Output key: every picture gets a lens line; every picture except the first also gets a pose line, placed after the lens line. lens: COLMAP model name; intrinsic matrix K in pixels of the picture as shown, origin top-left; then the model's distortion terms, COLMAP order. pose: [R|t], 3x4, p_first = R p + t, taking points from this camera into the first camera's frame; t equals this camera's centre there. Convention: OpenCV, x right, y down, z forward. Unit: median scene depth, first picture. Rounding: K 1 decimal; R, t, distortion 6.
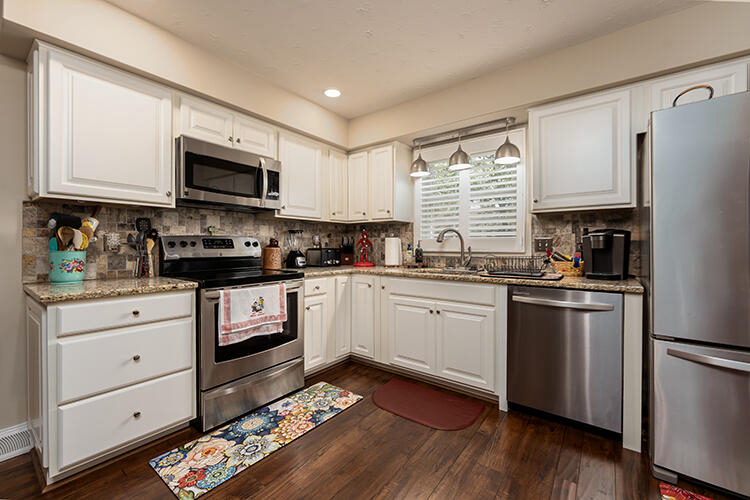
lens RADIAL K [[302.2, 0, 379.5], [0, 302.2, 247.2], [0, 0, 1]] dist [-0.001728, -0.000182]
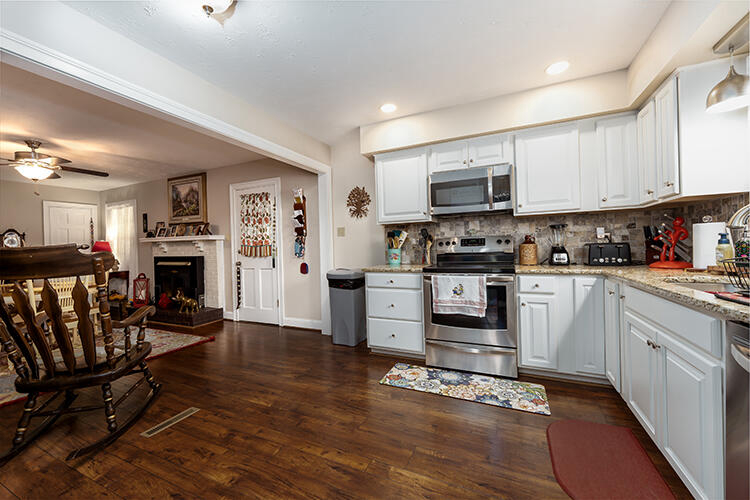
lens RADIAL K [[302.2, 0, 379.5], [0, 302.2, 247.2], [0, 0, 1]] dist [-0.001728, -0.000182]
pose [[0.225803, -0.006487, -0.974151, 0.726210], [0.025235, 0.999681, -0.000808, 0.000532], [0.973846, -0.024400, 0.225895, 0.353370]]
